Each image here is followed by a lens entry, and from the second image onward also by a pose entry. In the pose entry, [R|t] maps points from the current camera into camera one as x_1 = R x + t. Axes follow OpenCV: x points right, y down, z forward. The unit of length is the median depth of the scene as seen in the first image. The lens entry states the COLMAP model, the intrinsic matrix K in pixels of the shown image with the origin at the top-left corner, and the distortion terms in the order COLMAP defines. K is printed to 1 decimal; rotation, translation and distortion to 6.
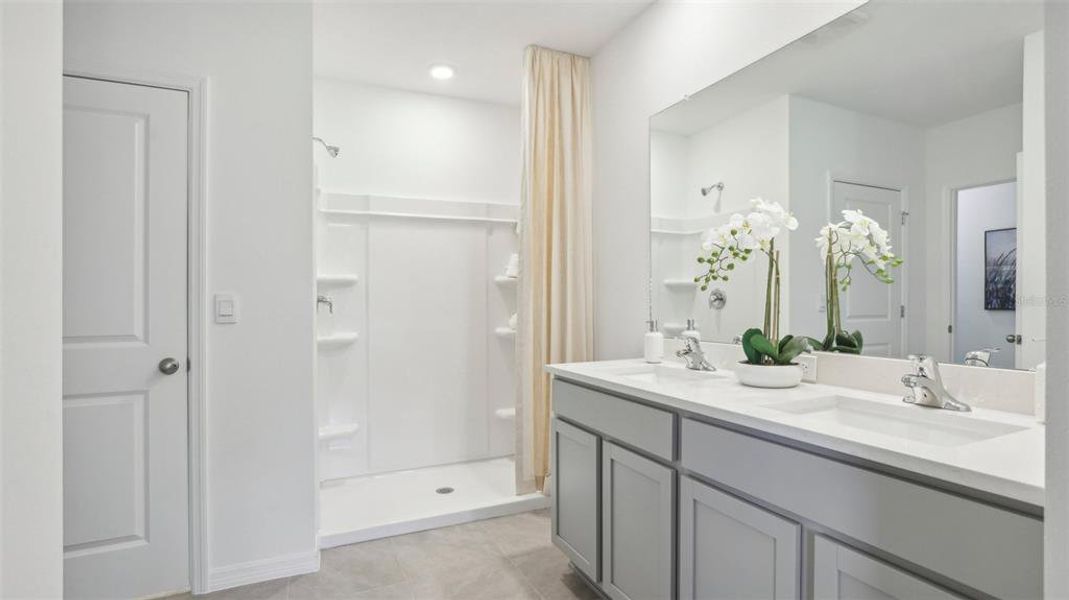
lens RADIAL K [[495.8, 0, 532.5], [0, 495.8, 302.2], [0, 0, 1]] dist [-0.027011, 0.002728]
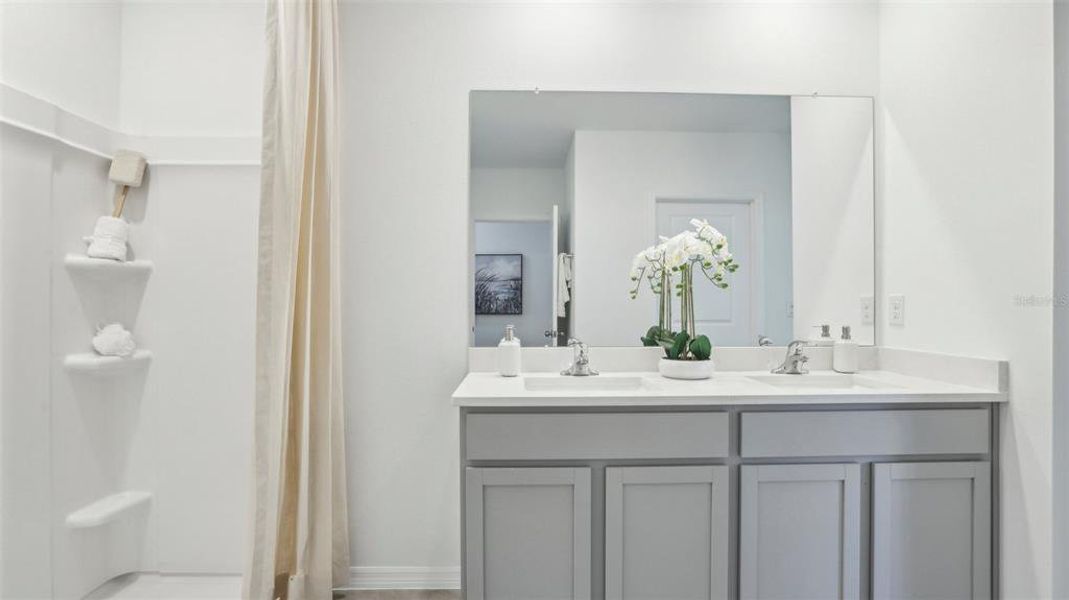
lens RADIAL K [[495.8, 0, 533.3], [0, 495.8, 304.1], [0, 0, 1]] dist [-0.027011, 0.002728]
pose [[0.420804, 0.010996, 0.907085, -0.720435], [-0.003611, 0.999939, -0.010447, 0.006458], [-0.907145, 0.001120, 0.420818, 0.790948]]
